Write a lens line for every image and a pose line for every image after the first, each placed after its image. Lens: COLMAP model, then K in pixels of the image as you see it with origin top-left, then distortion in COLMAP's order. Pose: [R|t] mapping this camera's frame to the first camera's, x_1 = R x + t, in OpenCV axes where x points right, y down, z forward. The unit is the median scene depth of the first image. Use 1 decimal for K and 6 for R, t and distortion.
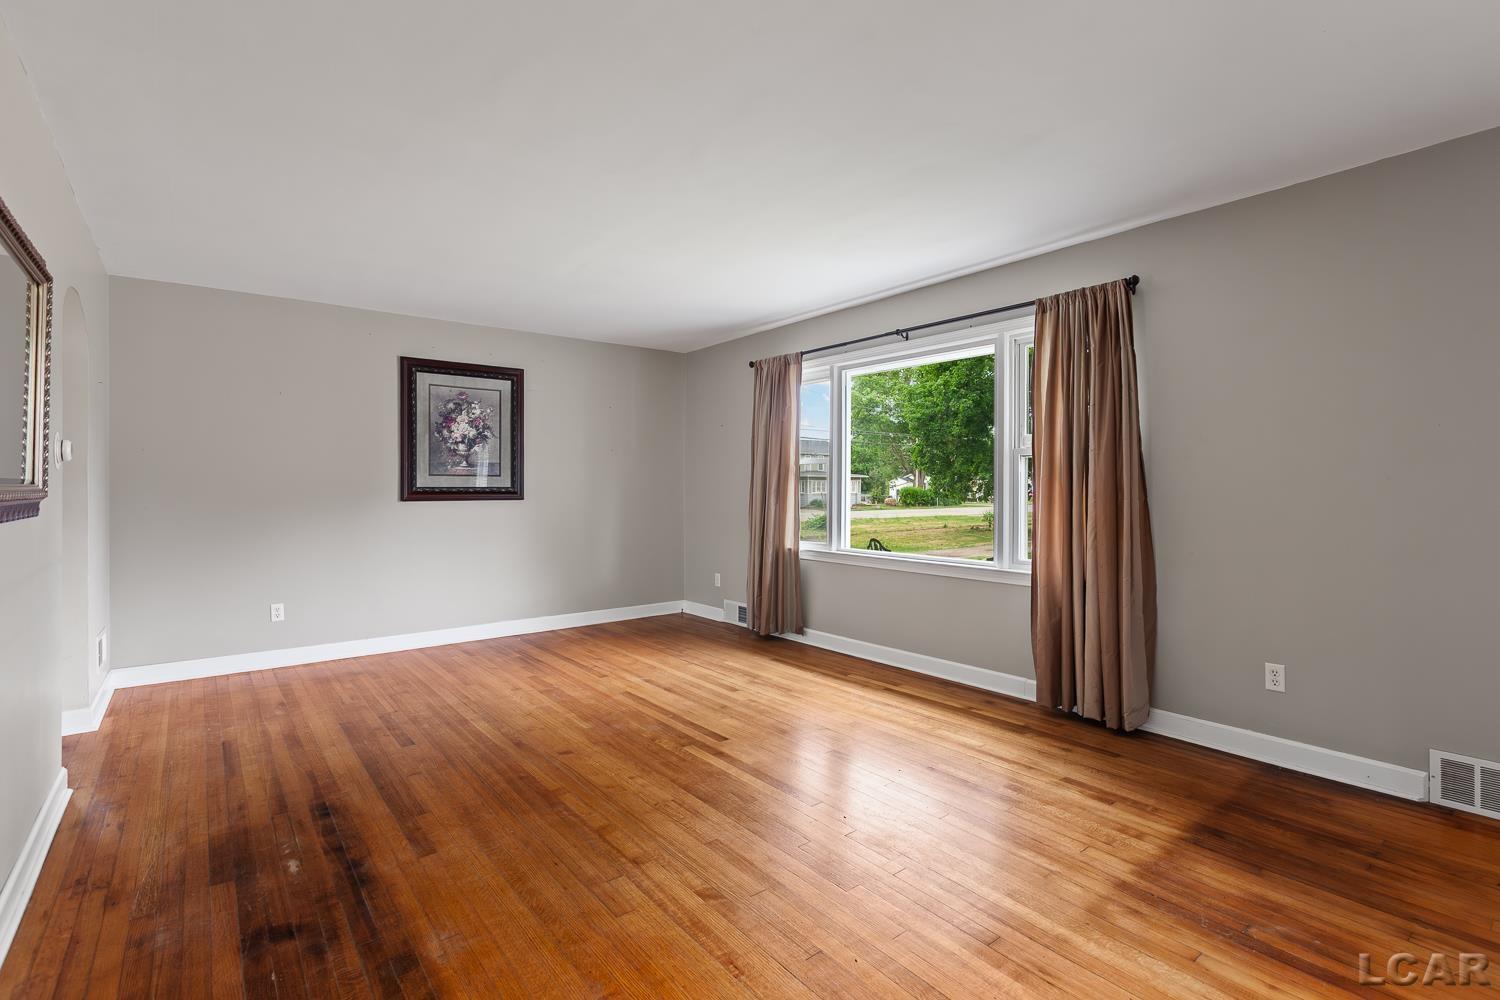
lens RADIAL K [[703.2, 0, 747.1], [0, 703.2, 488.6], [0, 0, 1]] dist [-0.000675, -0.000311]
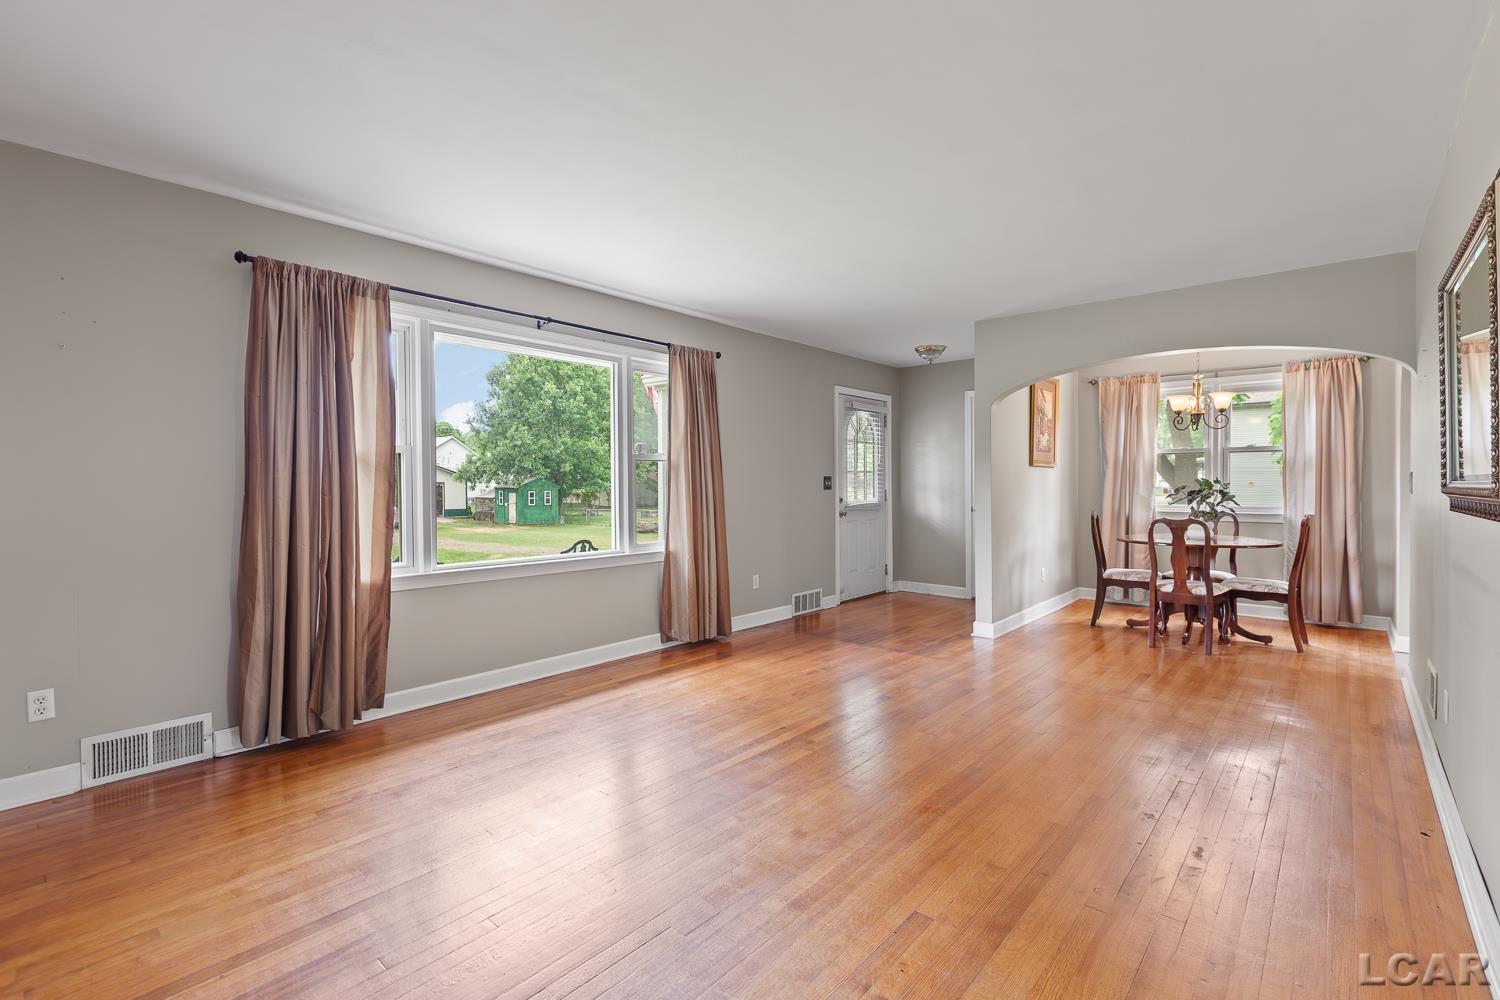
lens RADIAL K [[687.3, 0, 758.1], [0, 687.3, 500.1], [0, 0, 1]] dist [0.001526, -0.000448]
pose [[-0.199443, -0.023766, 0.979621, -0.785925], [0.003445, 0.999683, 0.024954, -0.005016], [-0.979903, 0.008351, -0.199298, 0.963600]]
